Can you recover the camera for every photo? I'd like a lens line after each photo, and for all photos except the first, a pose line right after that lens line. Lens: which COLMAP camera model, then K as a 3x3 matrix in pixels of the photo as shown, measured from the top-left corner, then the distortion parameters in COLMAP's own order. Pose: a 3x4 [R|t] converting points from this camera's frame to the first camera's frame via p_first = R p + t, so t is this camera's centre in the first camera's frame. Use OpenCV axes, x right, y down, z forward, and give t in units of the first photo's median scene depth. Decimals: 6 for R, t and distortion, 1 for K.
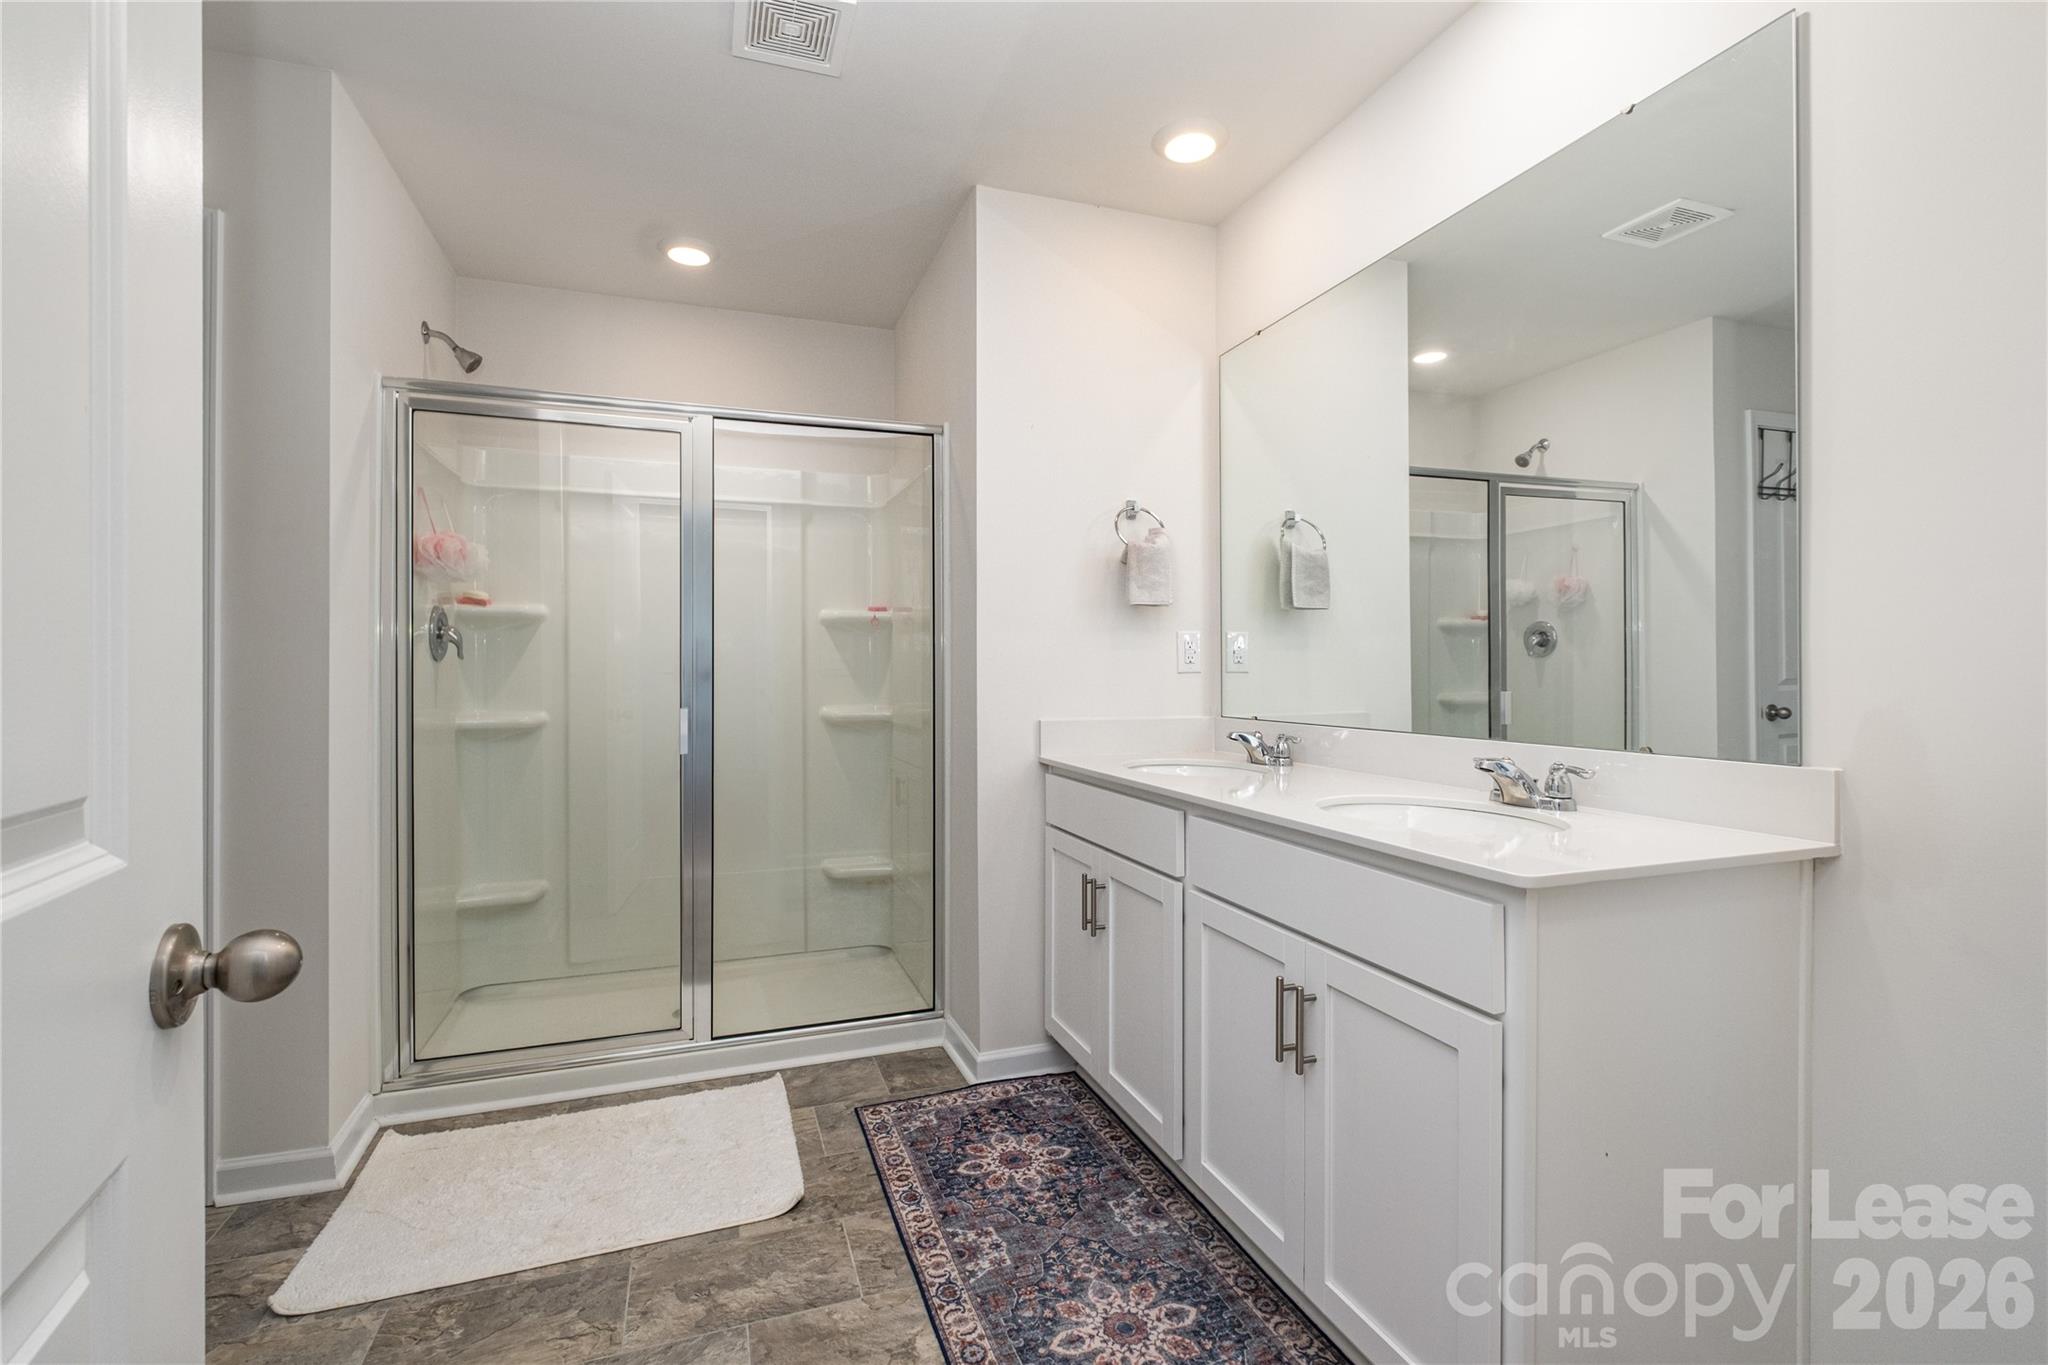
lens RADIAL K [[894.0, 0, 1019.8], [0, 894.0, 672.8], [0, 0, 1]] dist [-0.004527, 0.000135]
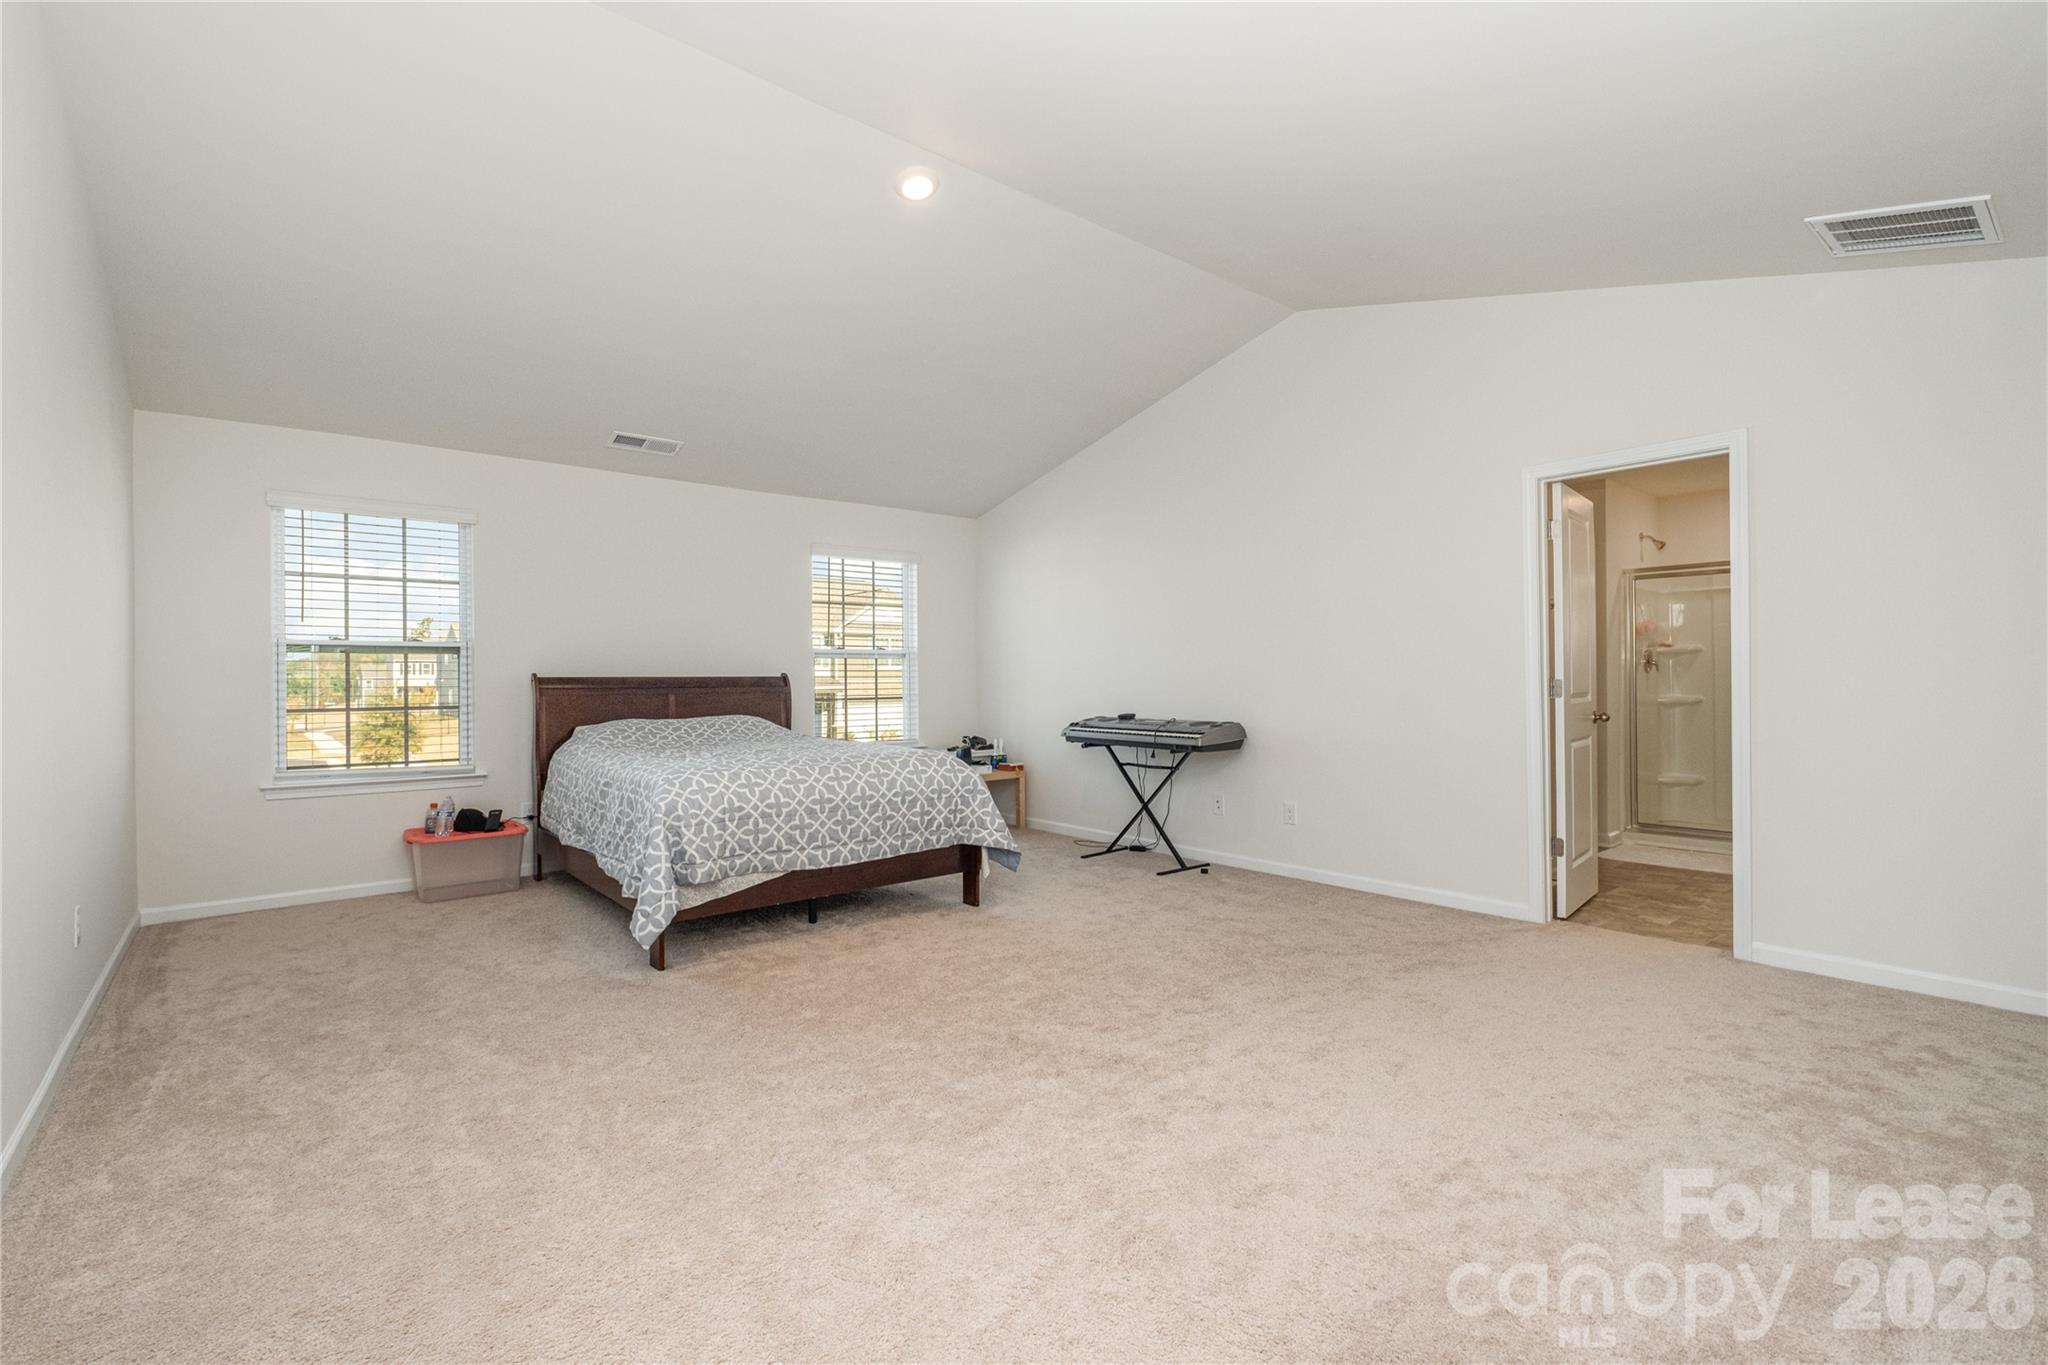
lens RADIAL K [[894.0, 0, 1017.1], [0, 894.0, 682.8], [0, 0, 1]] dist [-0.004527, 0.000135]
pose [[0.342188, -0.007523, -0.939601, 1.005517], [0.005727, 0.999966, -0.005921, 0.017453], [0.939614, -0.003355, 0.342220, -1.393753]]
